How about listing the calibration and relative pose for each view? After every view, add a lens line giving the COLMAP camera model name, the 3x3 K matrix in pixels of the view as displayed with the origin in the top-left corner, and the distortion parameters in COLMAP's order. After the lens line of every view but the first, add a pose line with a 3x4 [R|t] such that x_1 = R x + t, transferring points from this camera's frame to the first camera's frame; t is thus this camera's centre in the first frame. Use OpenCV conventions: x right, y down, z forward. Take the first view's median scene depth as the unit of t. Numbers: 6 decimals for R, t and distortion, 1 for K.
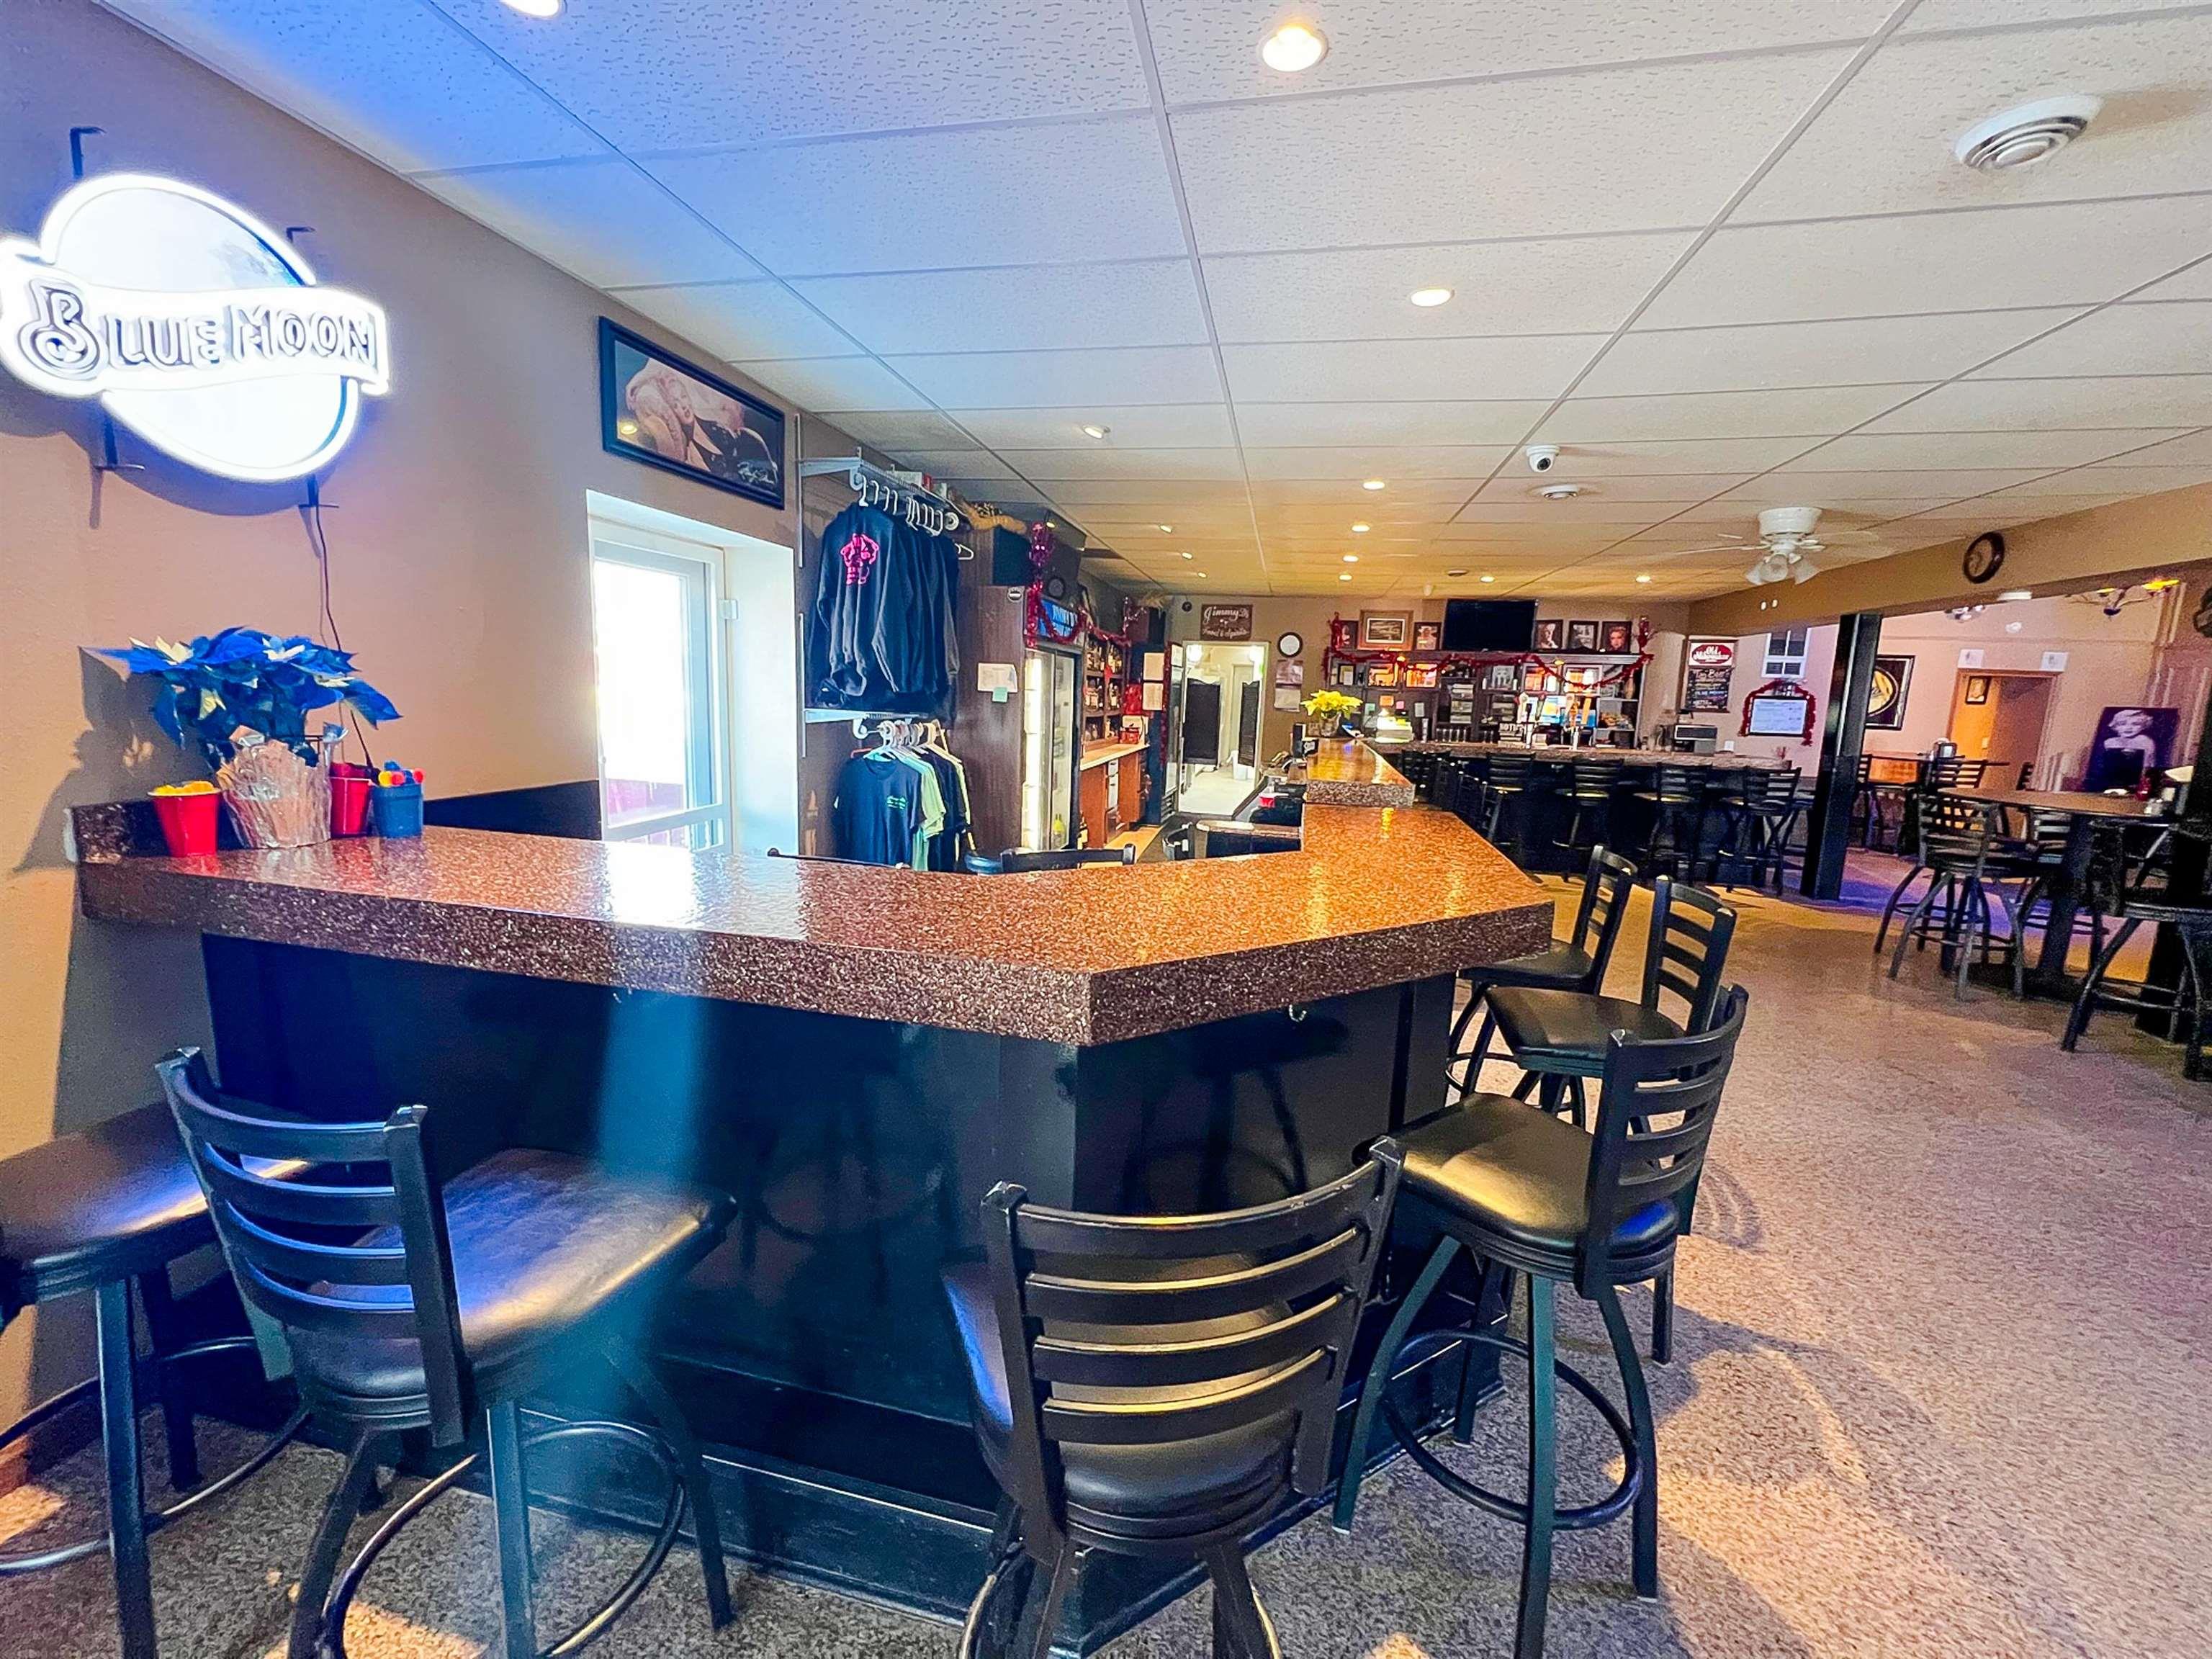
lens RADIAL K [[879.5, 0, 1106.0], [0, 879.5, 829.5], [0, 0, 1]] dist [0.008084, -0.000097]
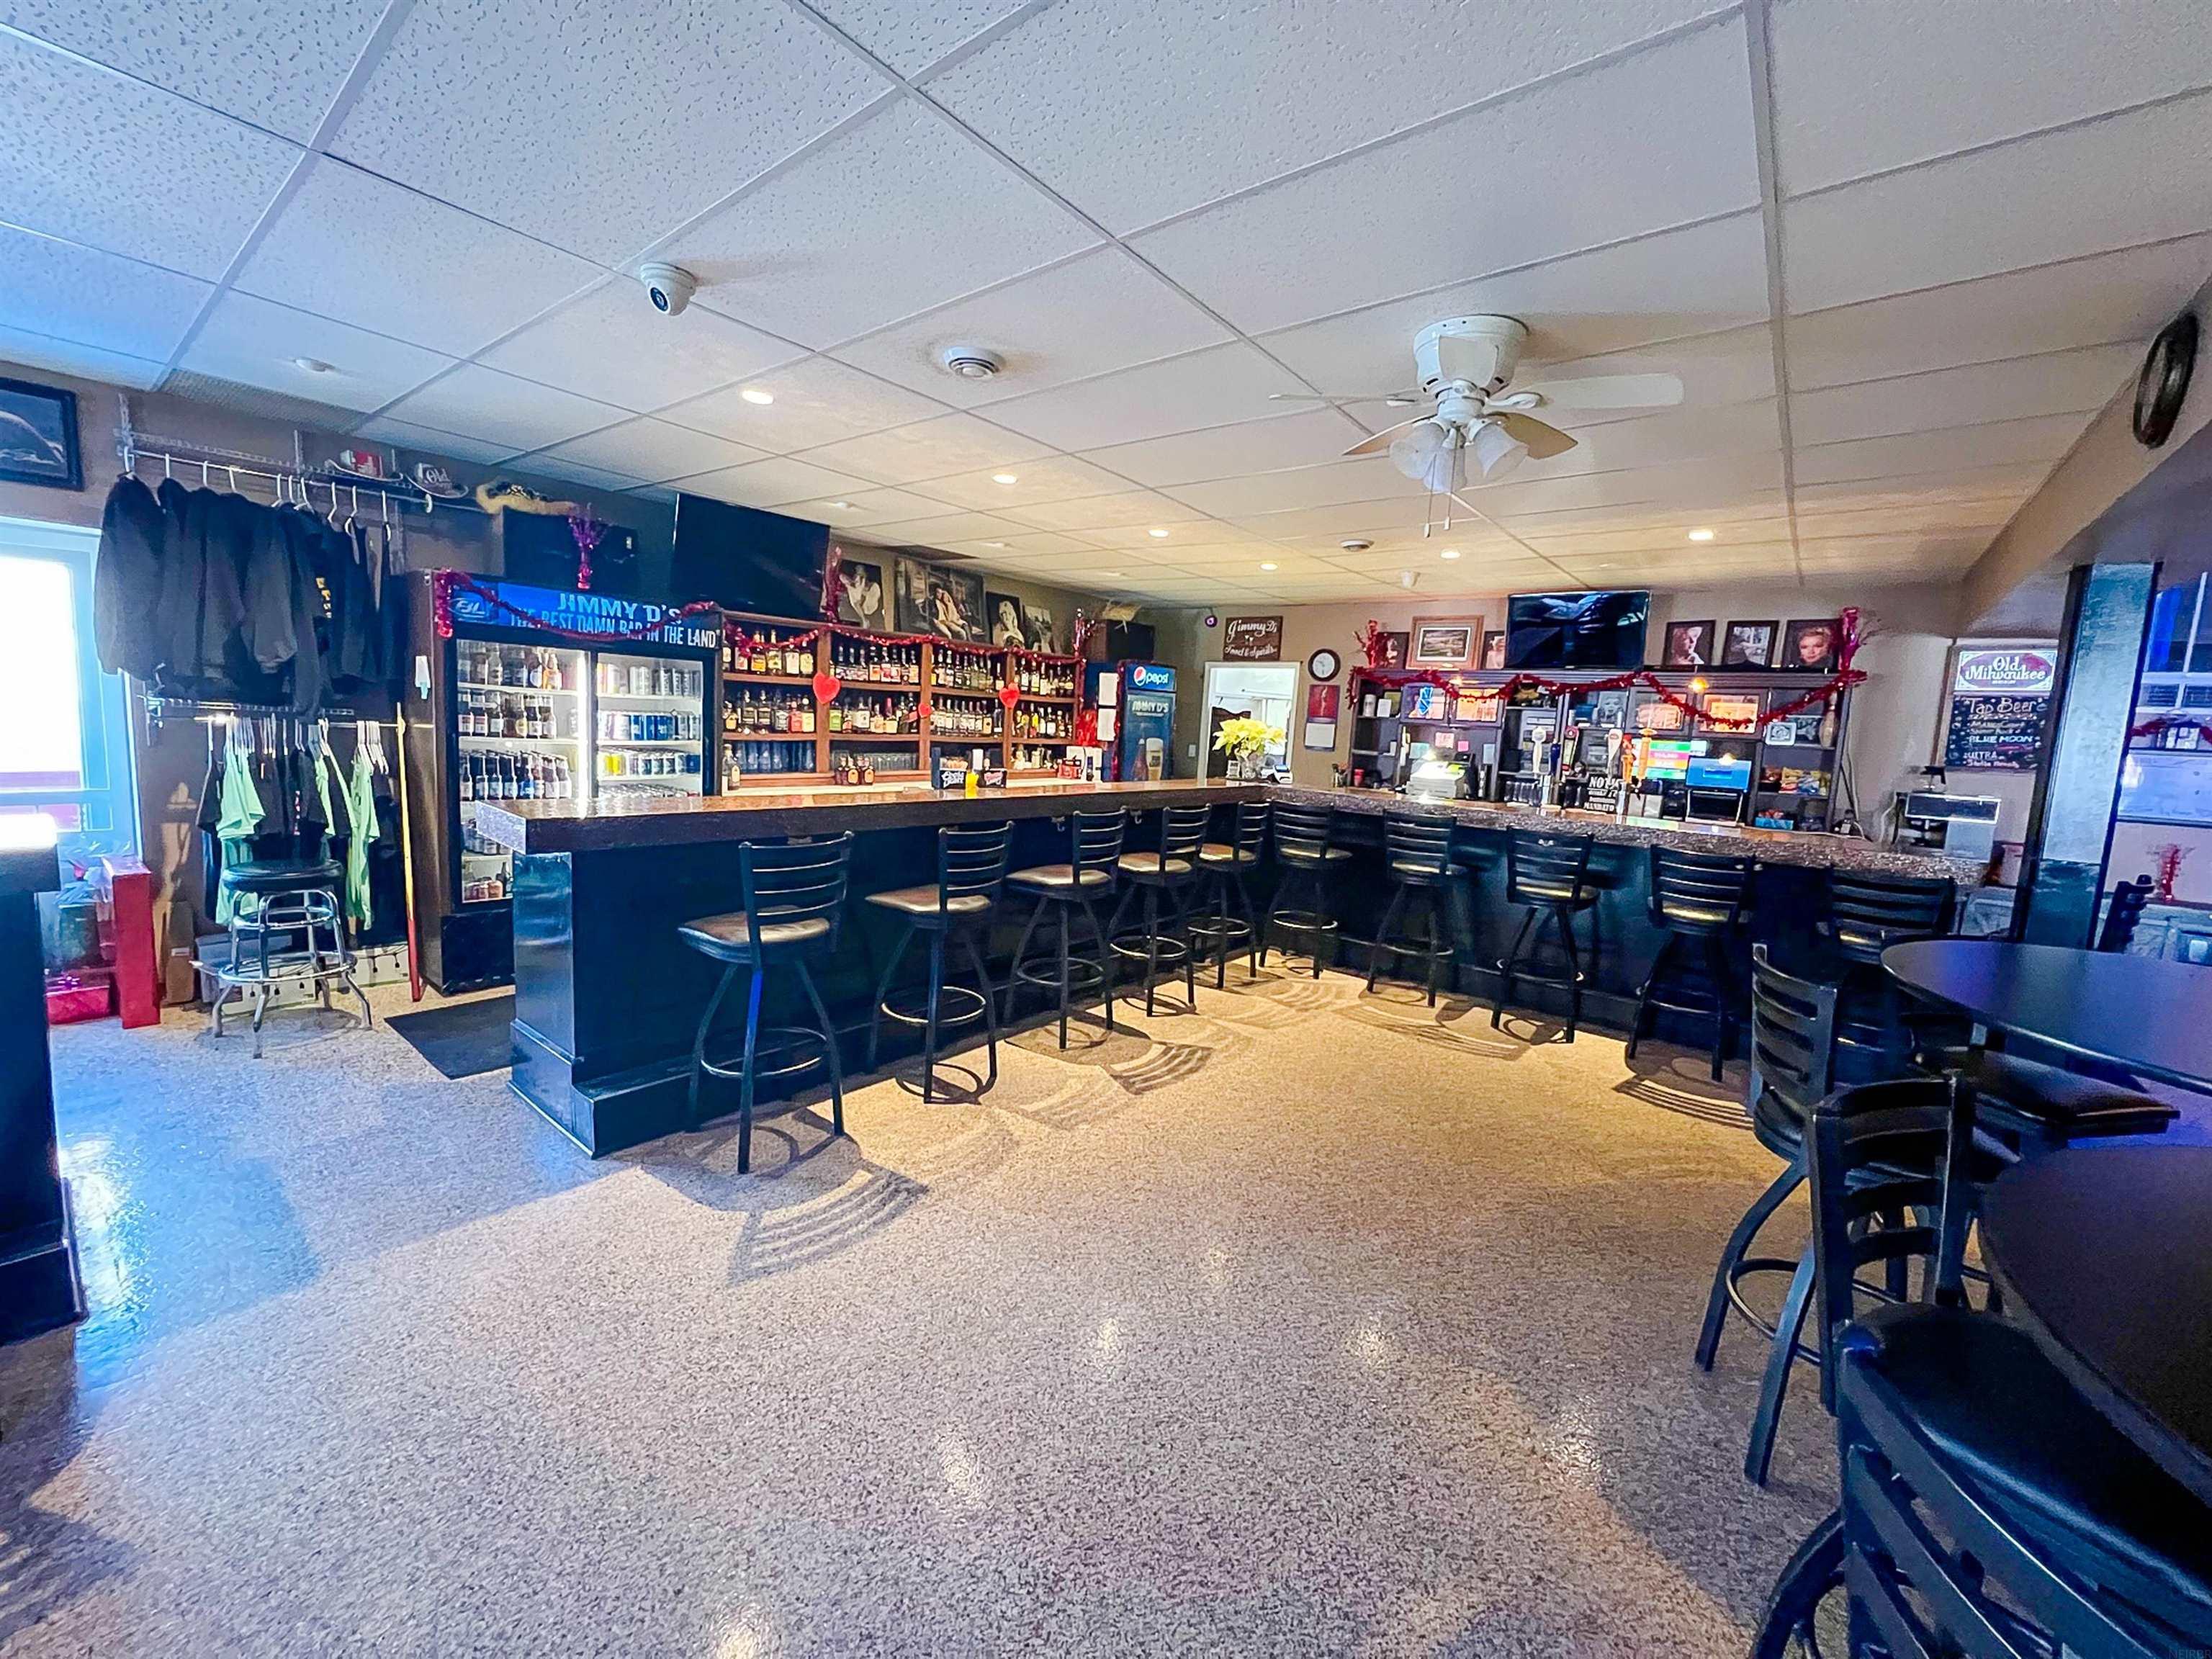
lens RADIAL K [[879.5, 0, 1106.0], [0, 879.5, 829.5], [0, 0, 1]] dist [0.008084, -0.000097]
pose [[0.893483, 0.073934, -0.442970, 0.420754], [-0.096230, 0.994964, -0.028035, -0.026546], [0.438666, 0.067675, 0.896098, 0.244032]]
